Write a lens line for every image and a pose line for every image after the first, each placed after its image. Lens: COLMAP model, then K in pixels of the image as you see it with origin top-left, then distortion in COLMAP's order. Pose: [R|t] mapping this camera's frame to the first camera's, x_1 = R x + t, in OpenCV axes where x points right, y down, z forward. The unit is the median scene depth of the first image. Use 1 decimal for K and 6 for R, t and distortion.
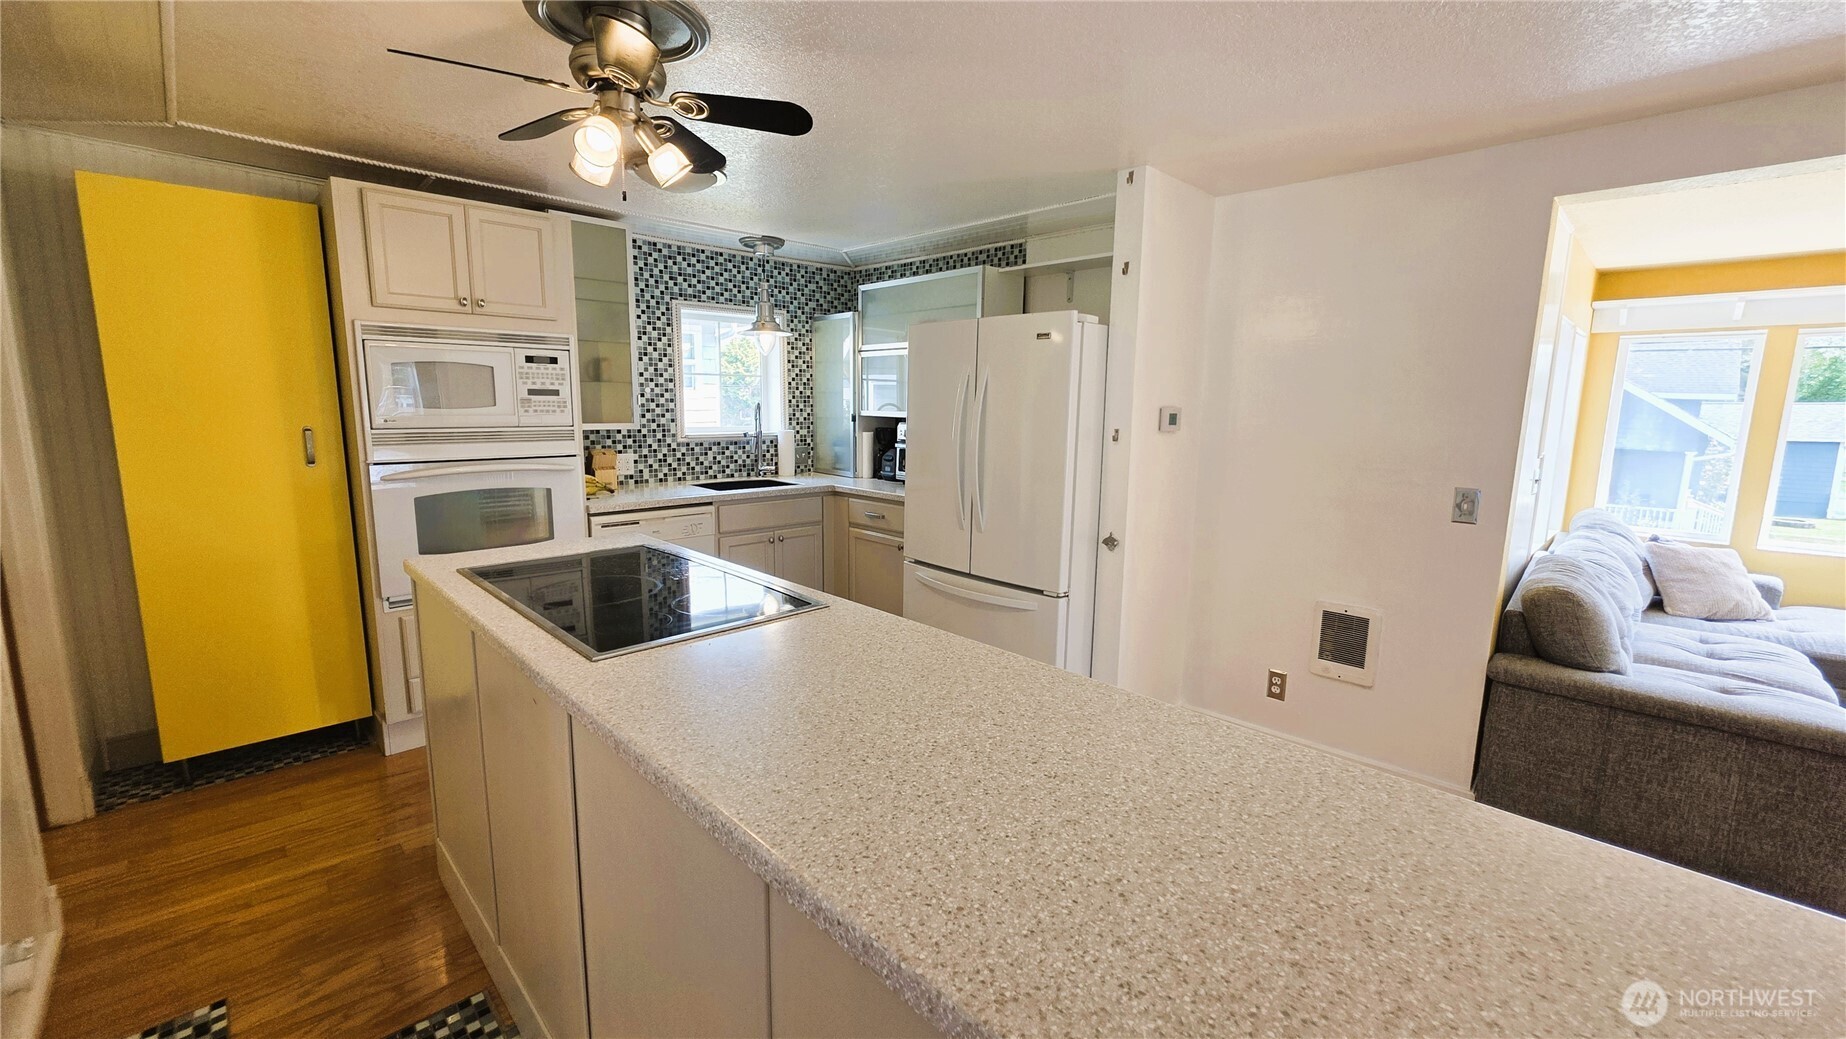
lens RADIAL K [[736.9, 0, 921.3], [0, 736.9, 510.8], [0, 0, 1]] dist [-0.000492, 0.000321]
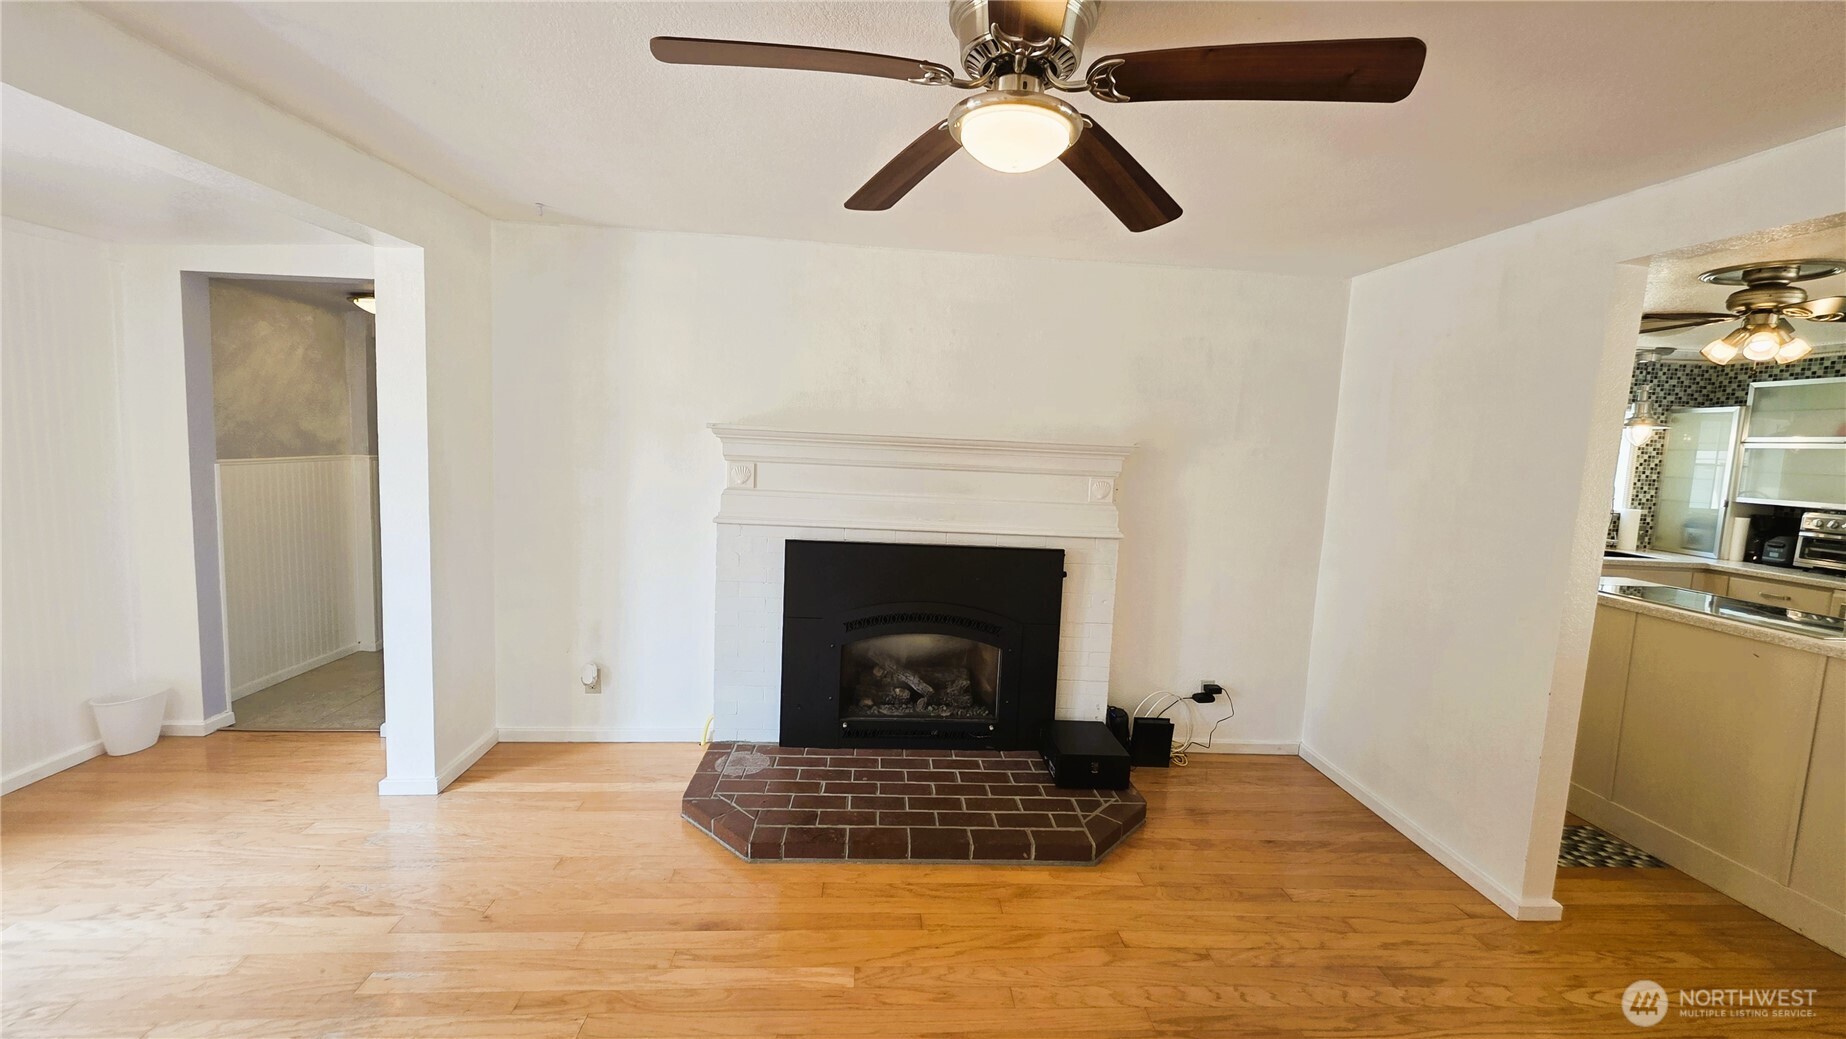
lens RADIAL K [[736.9, 0, 921.3], [0, 736.9, 510.8], [0, 0, 1]] dist [-0.000492, 0.000321]
pose [[0.765721, 0.084272, -0.637628, -0.312361], [-0.131932, 0.990878, -0.027477, 0.070372], [0.629496, 0.105163, 0.769854, -0.577077]]
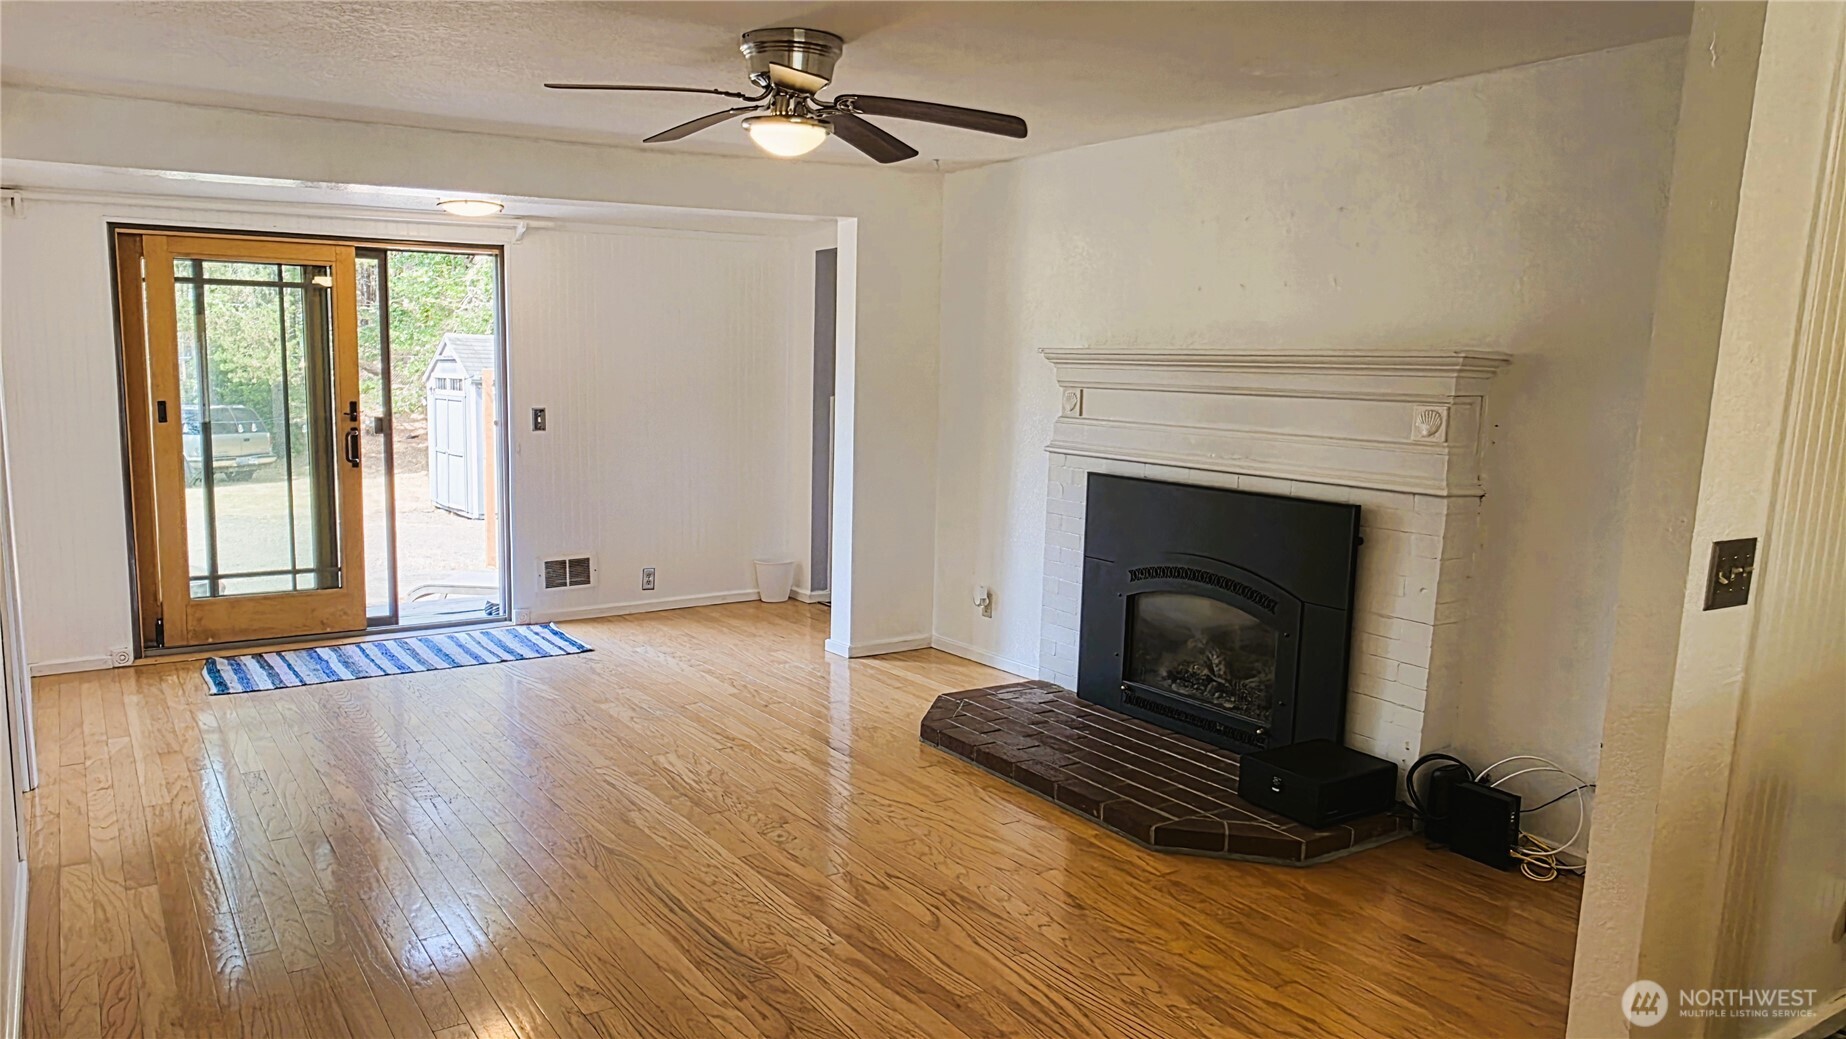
lens RADIAL K [[1257.8, 0, 827.4], [0, 1257.8, 544.5], [0, 0, 1]] dist [-0.000841, -0.000761]
pose [[-0.226074, 0.127332, -0.965752, 0.293632], [-0.165716, 0.971941, 0.166941, 0.008713], [0.959911, 0.197782, -0.198630, -0.086145]]
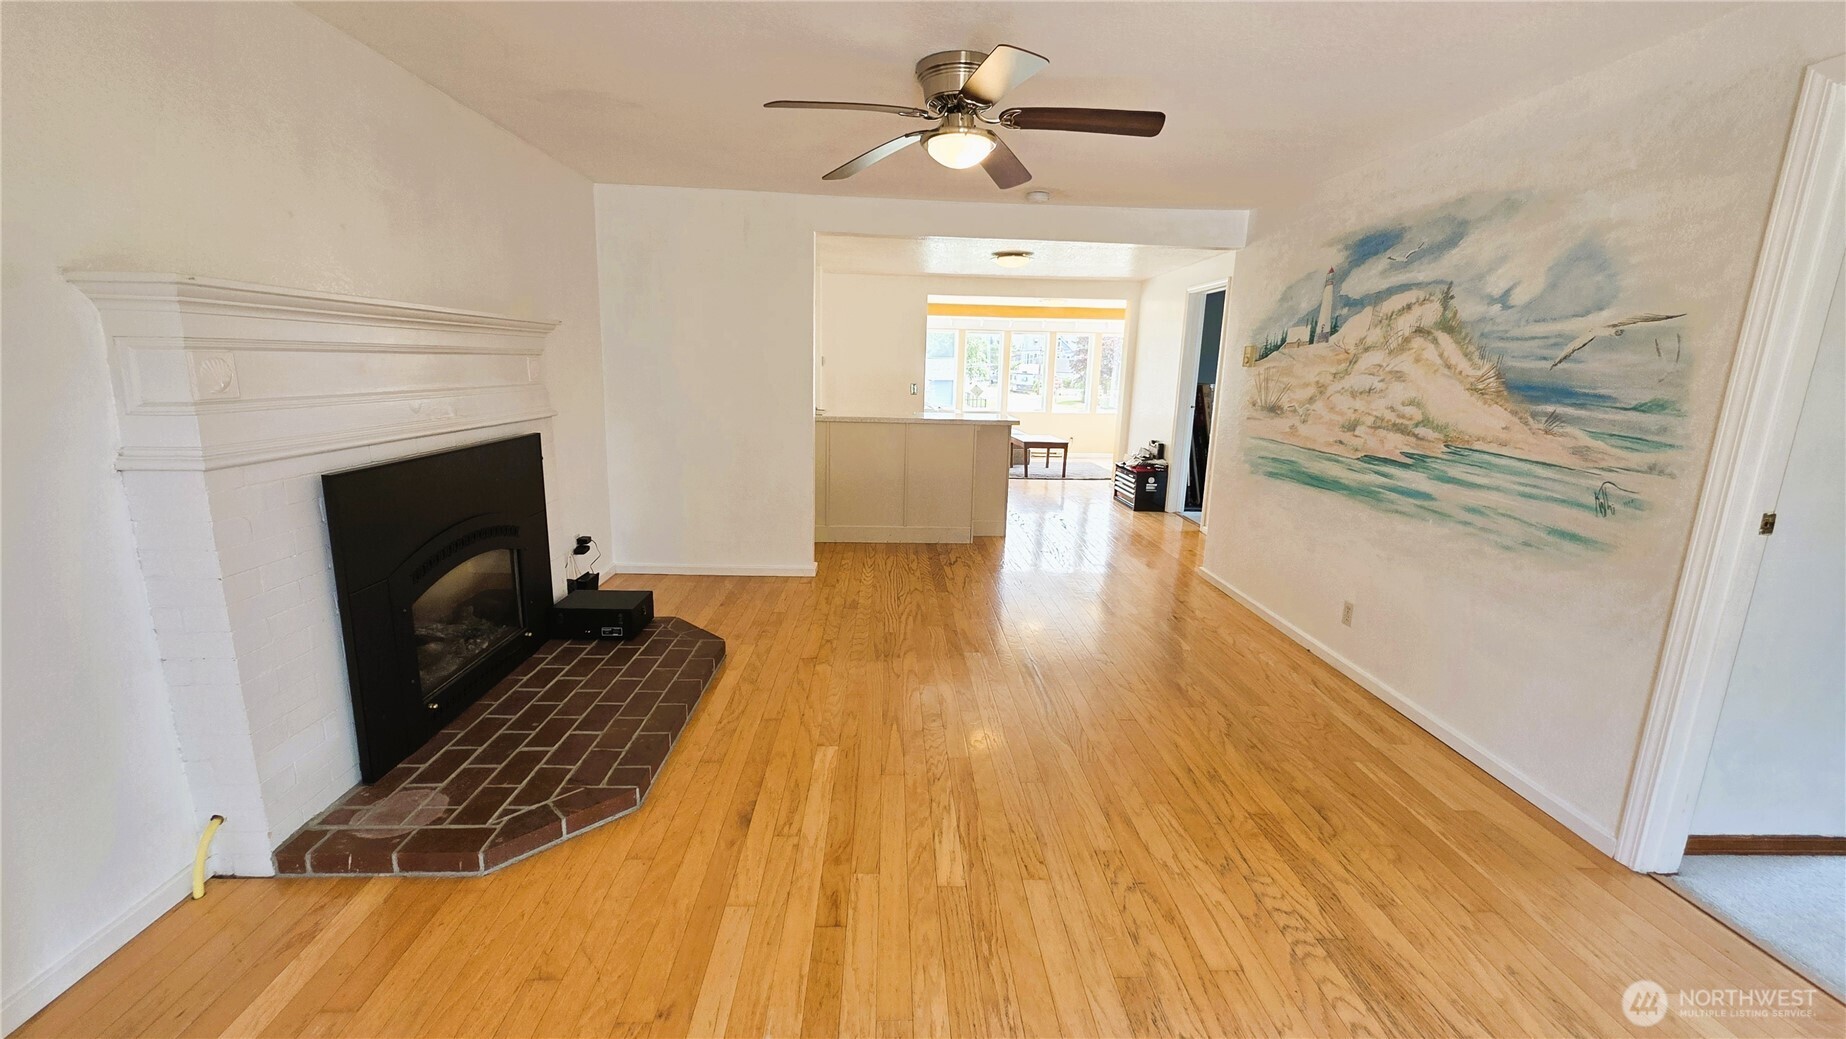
lens RADIAL K [[736.9, 0, 921.3], [0, 736.9, 510.8], [0, 0, 1]] dist [-0.000492, 0.000321]
pose [[0.662648, -0.143572, 0.735040, -0.974147], [0.095940, 0.989640, 0.106810, 0.104530], [-0.742760, -0.000258, 0.669557, -0.677216]]
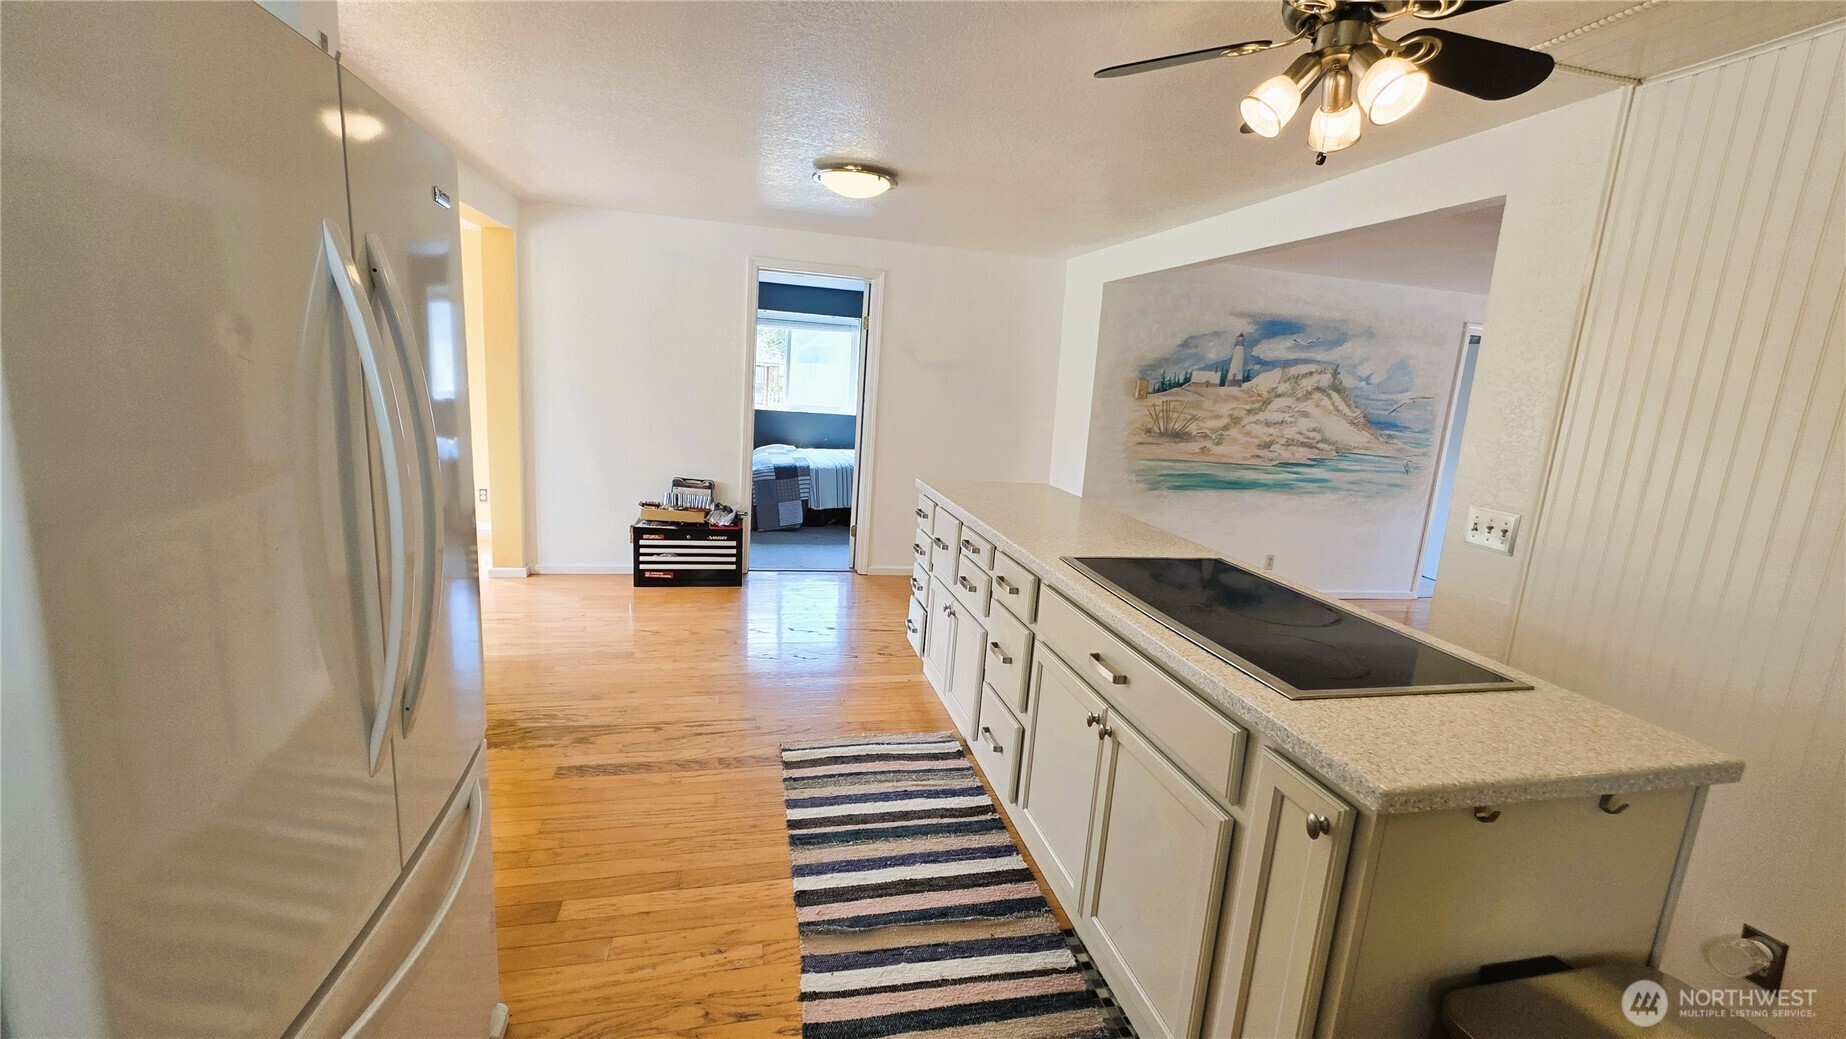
lens RADIAL K [[736.9, 0, 921.3], [0, 736.9, 510.8], [0, 0, 1]] dist [-0.000492, 0.000321]
pose [[-0.857067, -0.164960, 0.488083, -0.197276], [-0.004933, 0.949940, 0.312394, -0.127075], [-0.515181, 0.265335, -0.814976, 0.804256]]
